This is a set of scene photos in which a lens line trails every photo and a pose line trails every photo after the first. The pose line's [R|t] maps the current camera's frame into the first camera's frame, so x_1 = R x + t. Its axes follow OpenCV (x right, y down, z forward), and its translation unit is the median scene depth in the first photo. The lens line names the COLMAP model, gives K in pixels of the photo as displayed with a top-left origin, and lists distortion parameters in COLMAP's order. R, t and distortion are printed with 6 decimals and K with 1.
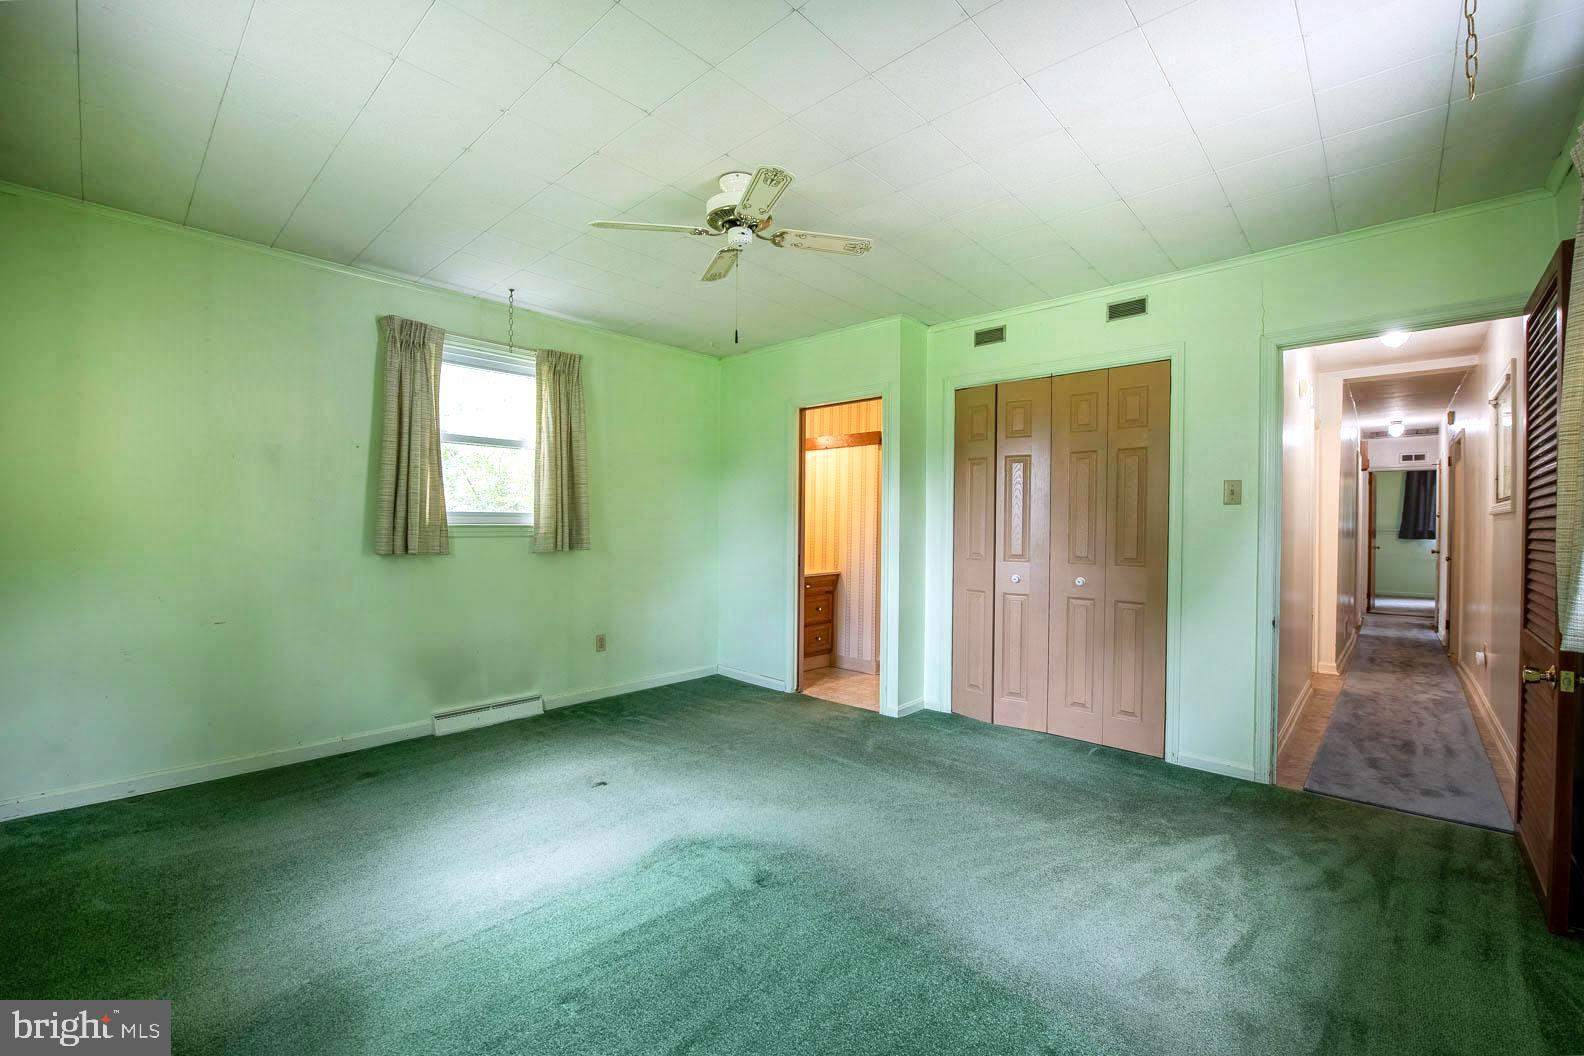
lens RADIAL K [[653.8, 0, 792.4], [0, 653.8, 528.8], [0, 0, 1]] dist [-0.004493, -0.001414]
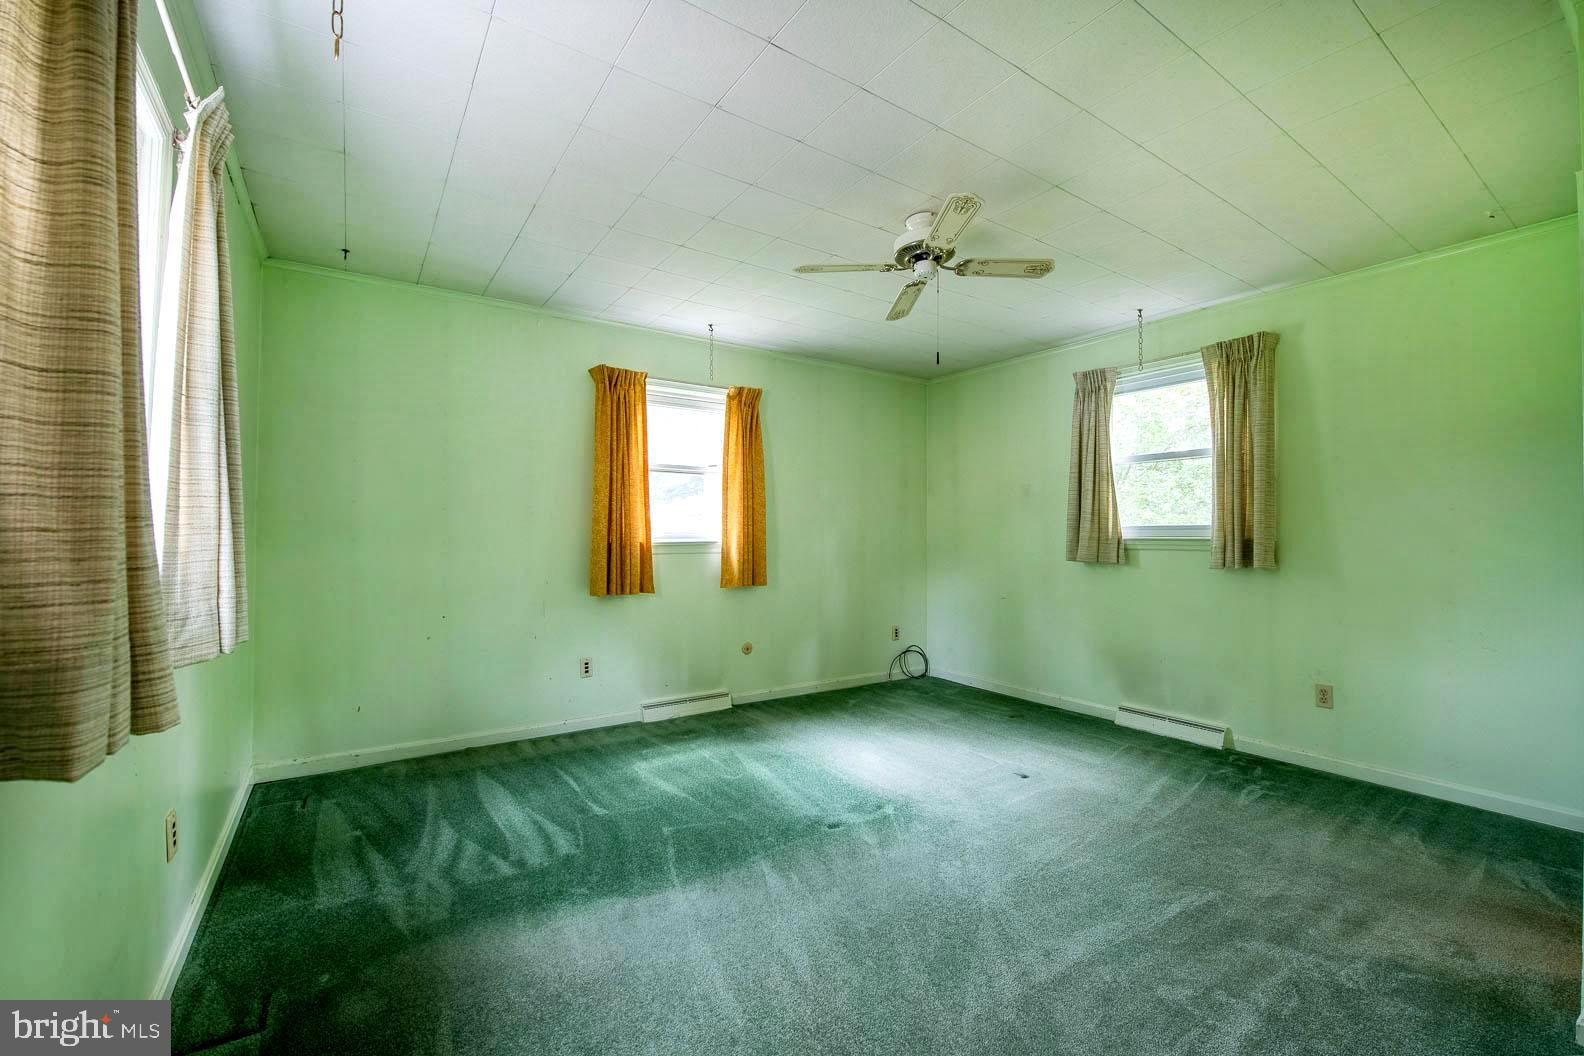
lens RADIAL K [[653.8, 0, 792.1], [0, 653.8, 527.0], [0, 0, 1]] dist [-0.004493, -0.001414]
pose [[-0.216541, -0.016096, -0.976141, 0.642272], [-0.005583, 0.999868, -0.015249, -0.004697], [0.976258, 0.002148, -0.216602, 0.641387]]
